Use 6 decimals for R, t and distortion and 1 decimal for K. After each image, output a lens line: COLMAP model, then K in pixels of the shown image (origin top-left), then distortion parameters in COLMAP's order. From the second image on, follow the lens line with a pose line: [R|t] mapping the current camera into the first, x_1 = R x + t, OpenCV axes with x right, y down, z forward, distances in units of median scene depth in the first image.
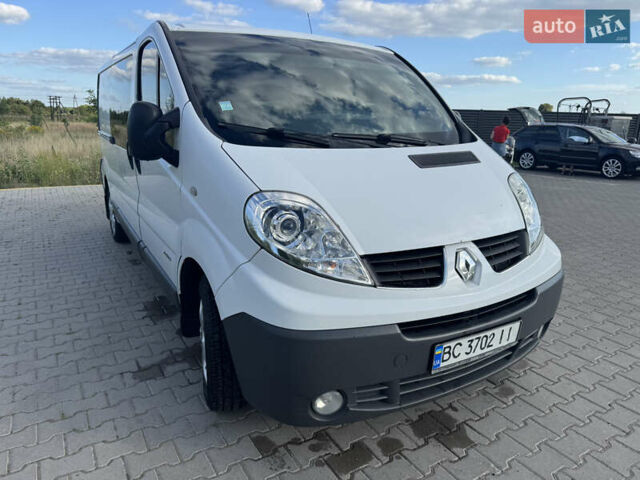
lens RADIAL K [[469.6, 0, 321.4], [0, 469.6, 230.1], [0, 0, 1]] dist [0.005258, -0.006889]
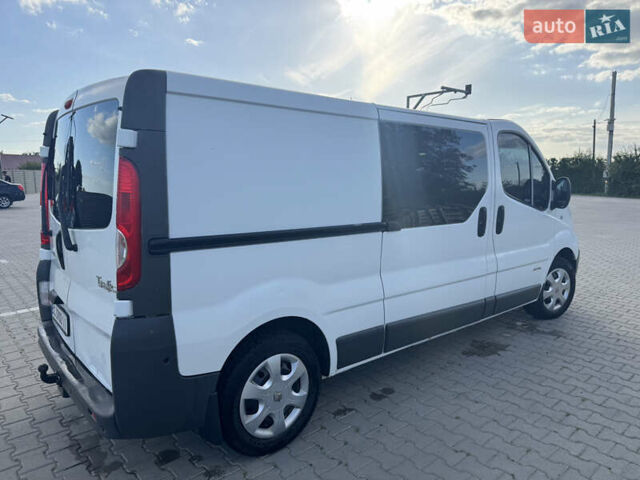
lens RADIAL K [[469.6, 0, 321.4], [0, 469.6, 230.1], [0, 0, 1]] dist [0.005258, -0.006889]
pose [[-0.196911, -0.136246, 0.970908, -1.921930], [0.218326, 0.959337, 0.178901, -0.582765], [-0.955803, 0.247202, -0.159158, 2.140004]]
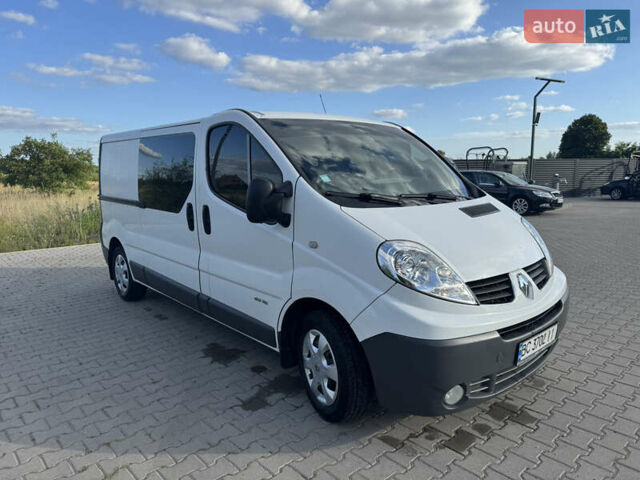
lens RADIAL K [[469.6, 0, 321.4], [0, 469.6, 230.1], [0, 0, 1]] dist [0.005258, -0.006889]
pose [[0.981108, -0.054576, 0.185601, -0.428105], [0.072919, 0.992947, -0.093479, -0.002101], [-0.179191, 0.105247, 0.978169, -0.221450]]
